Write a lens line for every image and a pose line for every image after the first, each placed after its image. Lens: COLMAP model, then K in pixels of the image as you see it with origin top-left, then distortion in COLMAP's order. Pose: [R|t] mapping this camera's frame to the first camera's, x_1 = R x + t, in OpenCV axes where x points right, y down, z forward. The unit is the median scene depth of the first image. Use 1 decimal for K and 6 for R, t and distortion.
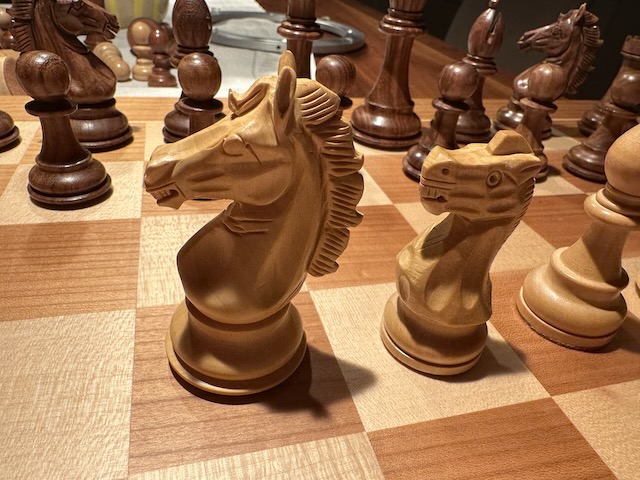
lens RADIAL K [[454.0, 0, 320.0], [0, 454.0, 240.0], [0, 0, 1]] dist [-0.022582, -0.000592]
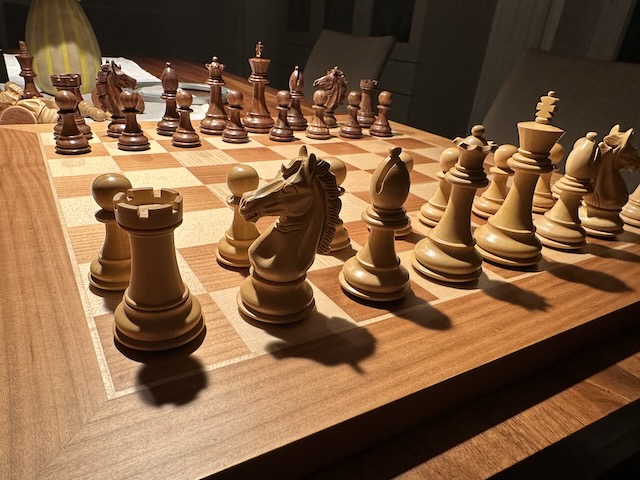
lens RADIAL K [[454.0, 0, 320.0], [0, 454.0, 240.0], [0, 0, 1]] dist [-0.022582, -0.000592]
pose [[0.961781, -0.126804, 0.242690, -0.186792], [0.157125, 0.981446, -0.109889, 0.635442], [-0.224252, 0.143822, 0.963860, -1.184594]]
